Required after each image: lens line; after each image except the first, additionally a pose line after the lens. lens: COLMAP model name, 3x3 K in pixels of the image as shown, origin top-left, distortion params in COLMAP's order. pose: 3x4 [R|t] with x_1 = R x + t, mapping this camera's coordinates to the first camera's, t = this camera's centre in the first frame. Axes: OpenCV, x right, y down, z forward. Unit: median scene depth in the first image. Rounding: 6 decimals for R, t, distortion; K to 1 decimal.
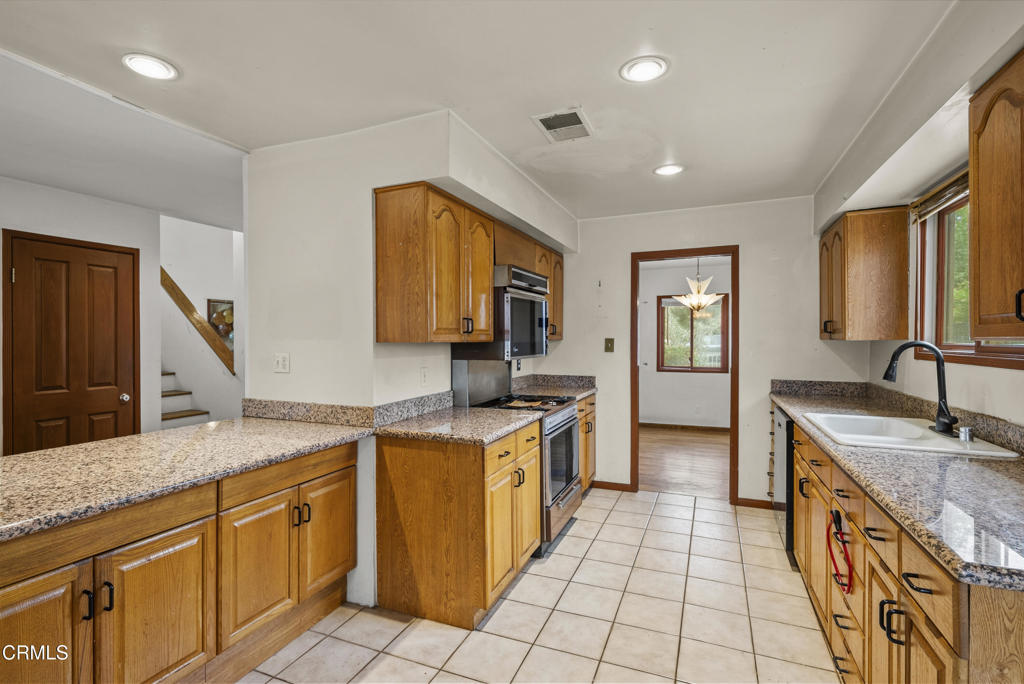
lens RADIAL K [[480.0, 0, 507.4], [0, 480.0, 341.8], [0, 0, 1]] dist [-0.000349, -0.000538]
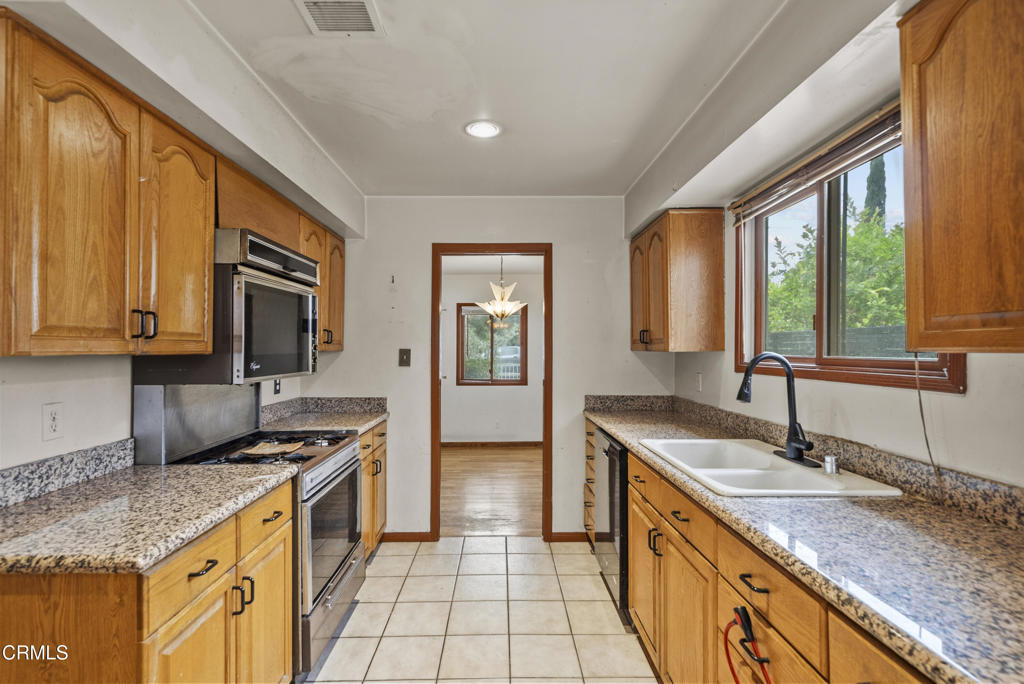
lens RADIAL K [[480.0, 0, 507.4], [0, 480.0, 341.8], [0, 0, 1]] dist [-0.000349, -0.000538]
pose [[0.913561, 0.008817, 0.406607, 0.061888], [0.000427, 0.999744, -0.022639, -0.001354], [-0.406702, 0.020856, 0.913323, 0.286736]]
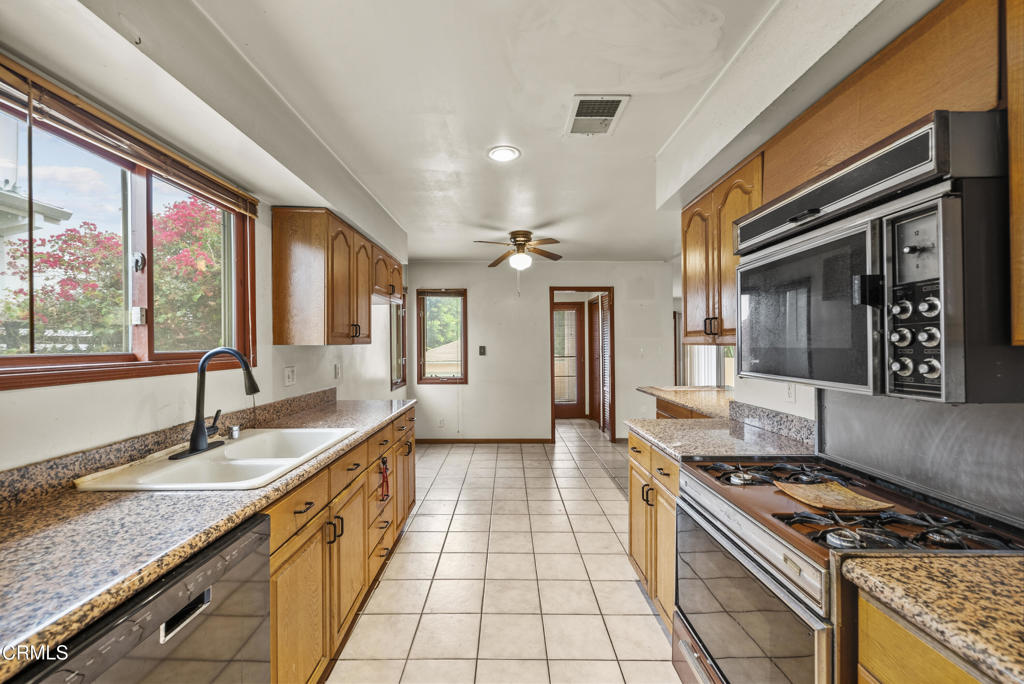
lens RADIAL K [[414.3, 0, 512.0], [0, 414.3, 342.0], [0, 0, 1]] dist [0.000031, -0.000001]
pose [[-0.916987, 0.005524, -0.398878, 0.462993], [0.004919, 0.999985, 0.002539, -0.007687], [0.398886, 0.000366, -0.917000, 1.310465]]
